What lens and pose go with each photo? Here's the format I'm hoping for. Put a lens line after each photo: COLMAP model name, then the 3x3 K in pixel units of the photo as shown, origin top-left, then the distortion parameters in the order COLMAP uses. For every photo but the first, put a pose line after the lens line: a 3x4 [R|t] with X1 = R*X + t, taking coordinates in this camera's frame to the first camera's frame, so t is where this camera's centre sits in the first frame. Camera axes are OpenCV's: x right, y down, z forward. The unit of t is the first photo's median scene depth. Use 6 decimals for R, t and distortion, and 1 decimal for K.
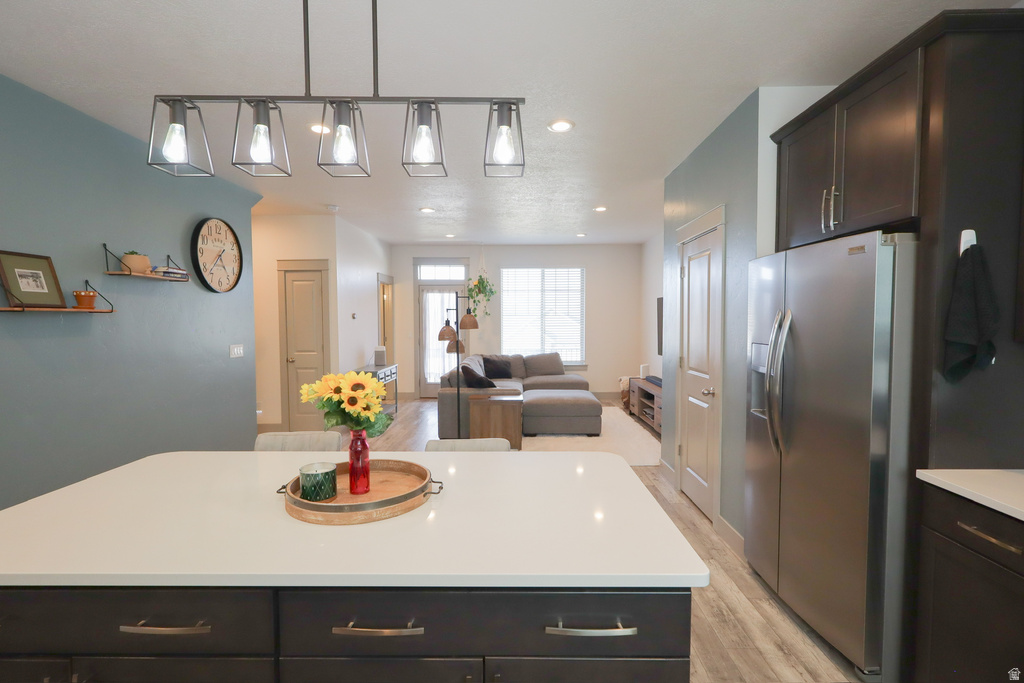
lens RADIAL K [[480.4, 0, 512.0], [0, 480.4, 341.5], [0, 0, 1]] dist [0.001506, 0.000128]
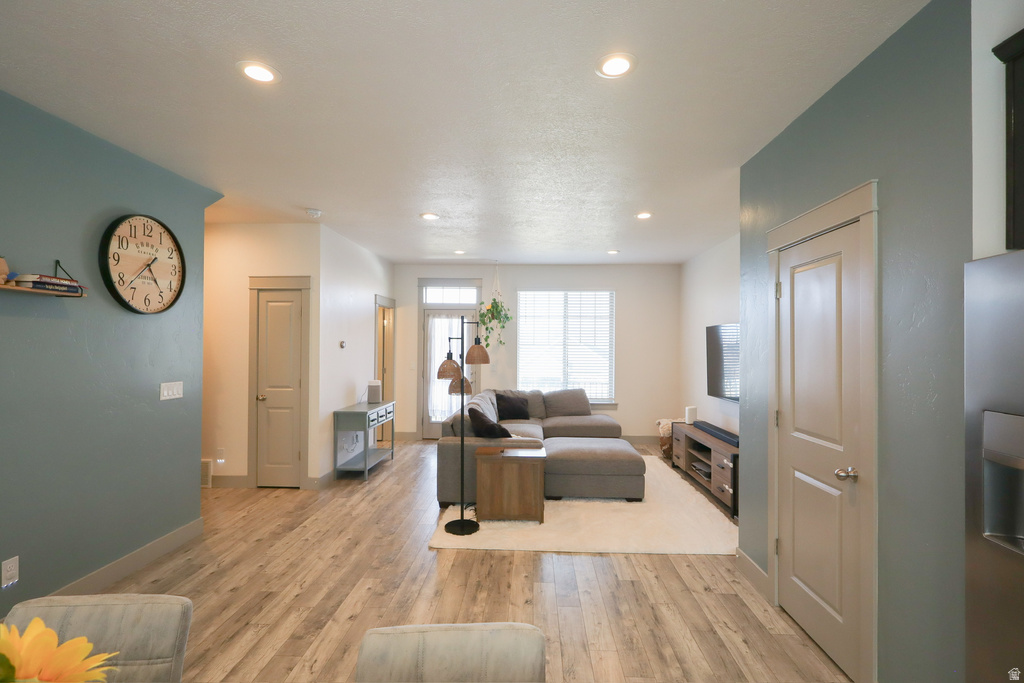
lens RADIAL K [[480.4, 0, 512.0], [0, 480.4, 341.5], [0, 0, 1]] dist [0.001506, 0.000128]
pose [[0.999489, 0.010294, -0.030278, -0.009266], [-0.011977, 0.998361, -0.055959, -0.016866], [0.029652, 0.056293, 0.997974, 0.195665]]
